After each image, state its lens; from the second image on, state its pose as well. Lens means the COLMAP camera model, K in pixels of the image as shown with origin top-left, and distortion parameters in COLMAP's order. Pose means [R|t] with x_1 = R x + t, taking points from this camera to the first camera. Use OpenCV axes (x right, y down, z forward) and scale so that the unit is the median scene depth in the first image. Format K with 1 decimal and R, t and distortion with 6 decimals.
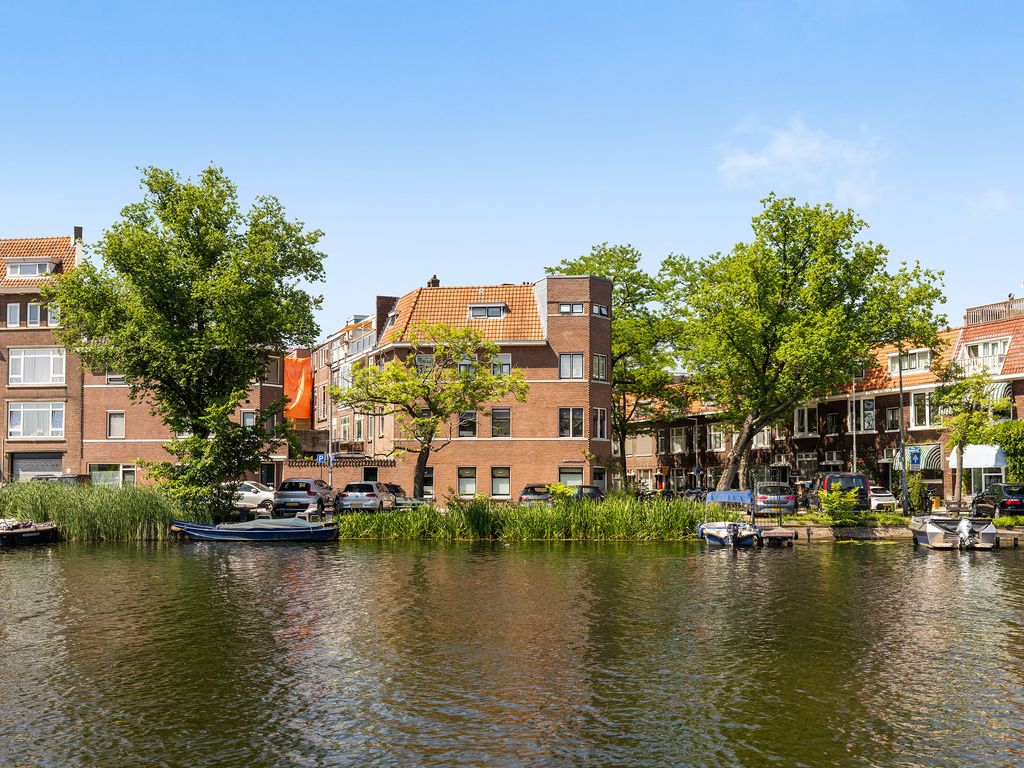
lens RADIAL K [[1016.1, 0, 512.0], [0, 1016.1, 384.0], [0, 0, 1]] dist [-0.000932, 0.006350]
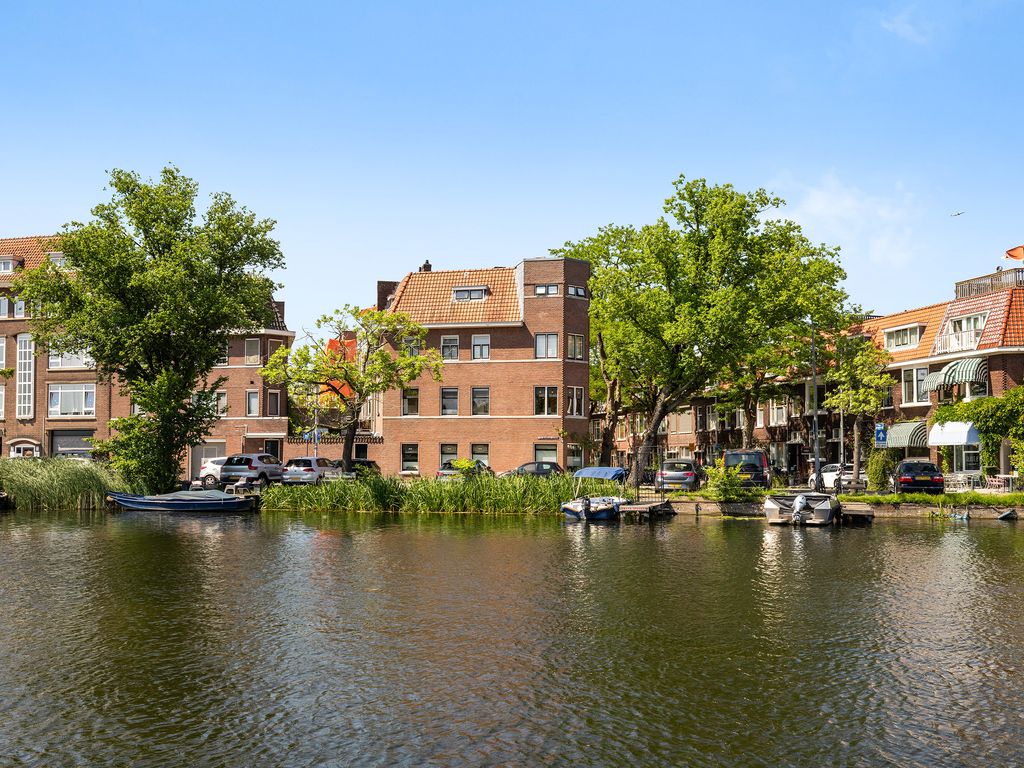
lens RADIAL K [[1005.2, 0, 512.0], [0, 1005.2, 384.0], [0, 0, 1]] dist [-0.004064, -0.004442]
pose [[0.991826, -0.006343, -0.127439, 0.153578], [0.009158, 0.999727, 0.021517, -0.001445], [0.127267, -0.022508, 0.991613, -0.016385]]
